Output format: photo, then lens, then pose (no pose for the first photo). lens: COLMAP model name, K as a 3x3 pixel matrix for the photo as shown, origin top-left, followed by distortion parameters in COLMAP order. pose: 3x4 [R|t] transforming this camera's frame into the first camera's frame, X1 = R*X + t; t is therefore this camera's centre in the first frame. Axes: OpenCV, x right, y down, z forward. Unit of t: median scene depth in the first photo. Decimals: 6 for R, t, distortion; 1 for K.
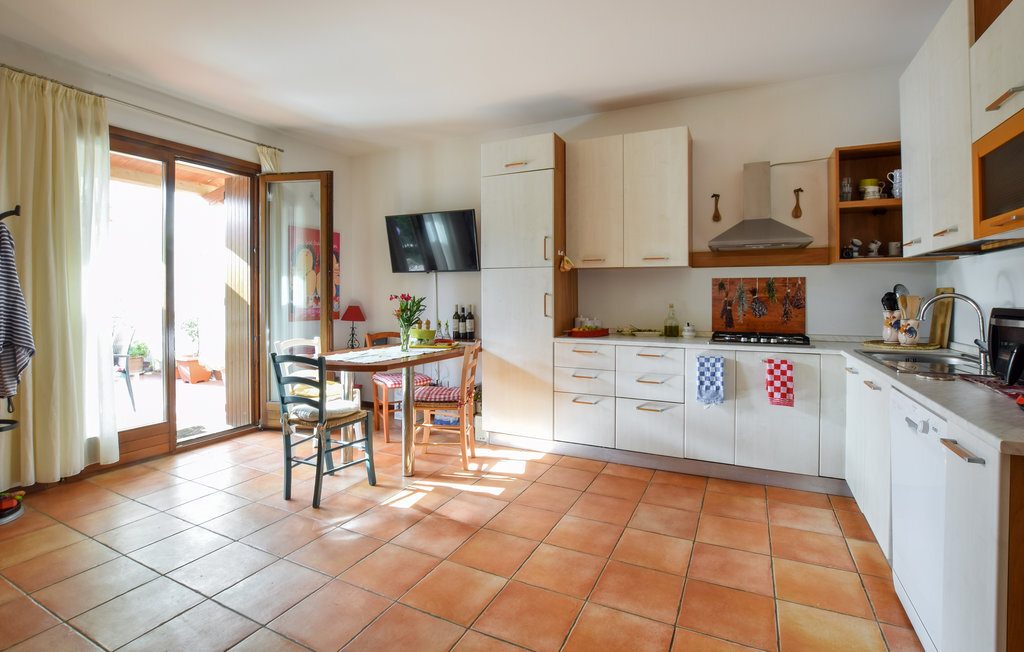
lens RADIAL K [[467.6, 0, 513.2], [0, 467.6, 296.2], [0, 0, 1]] dist [-0.040336, 0.000063]
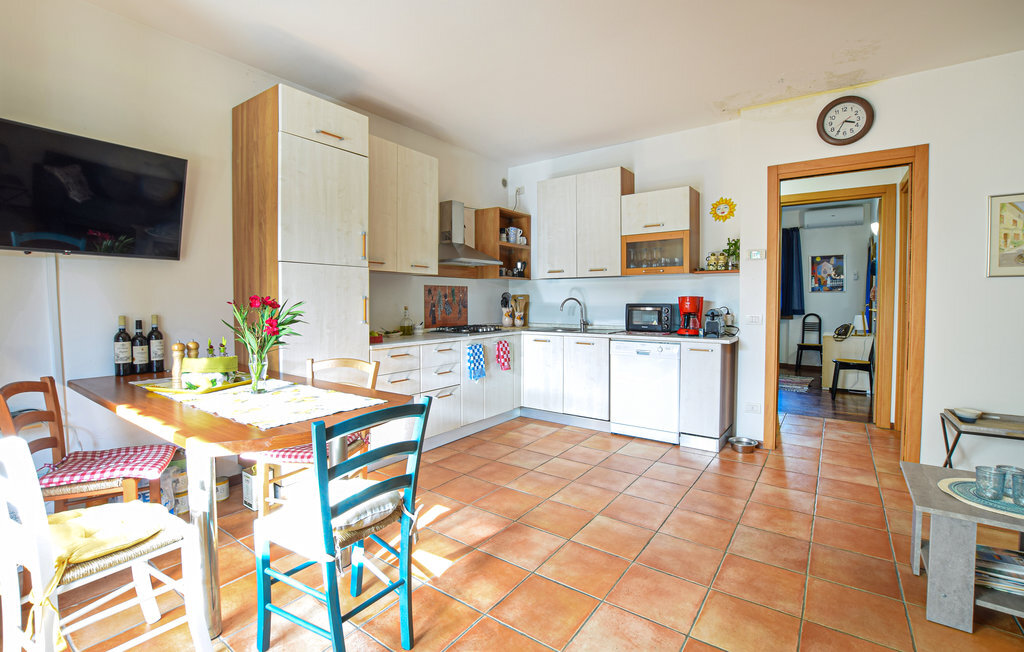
lens RADIAL K [[460.2, 0, 512.3], [0, 460.2, 310.5], [0, 0, 1]] dist [-0.023696, 0.000203]
pose [[0.160695, -0.026304, 0.986653, -0.875466], [0.001330, 0.999650, 0.026434, -0.003126], [-0.987003, -0.002935, 0.160674, 0.682619]]
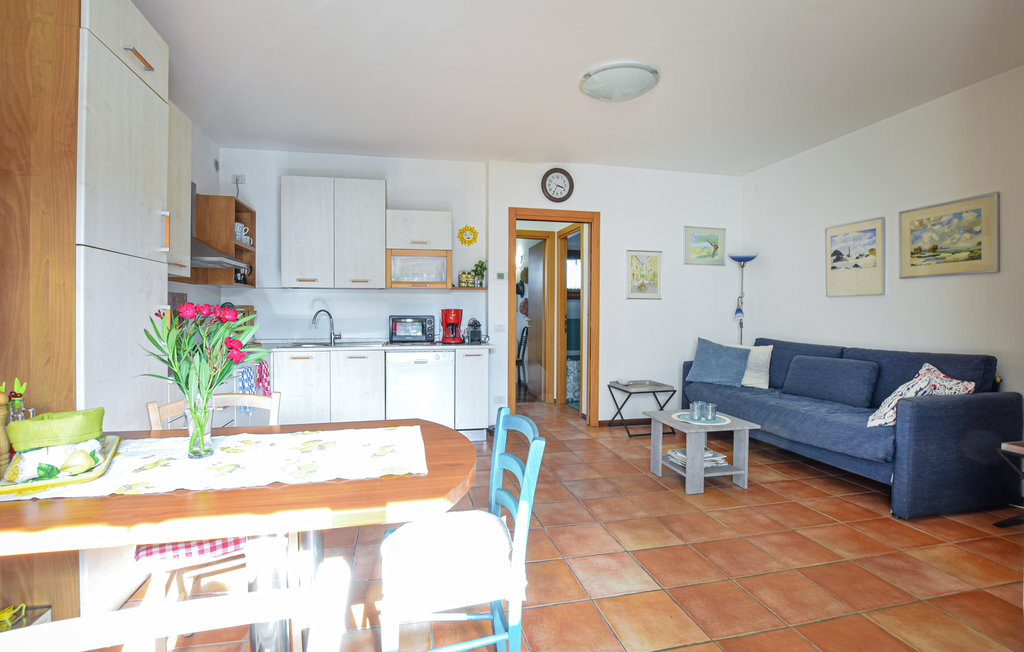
lens RADIAL K [[467.3, 0, 508.9], [0, 467.3, 318.8], [0, 0, 1]] dist [-0.040140, 0.000111]
pose [[-0.628520, -0.014460, 0.777659, -0.787237], [-0.004663, 0.999879, 0.014824, -0.000072], [-0.777779, 0.005691, -0.628512, 1.209003]]
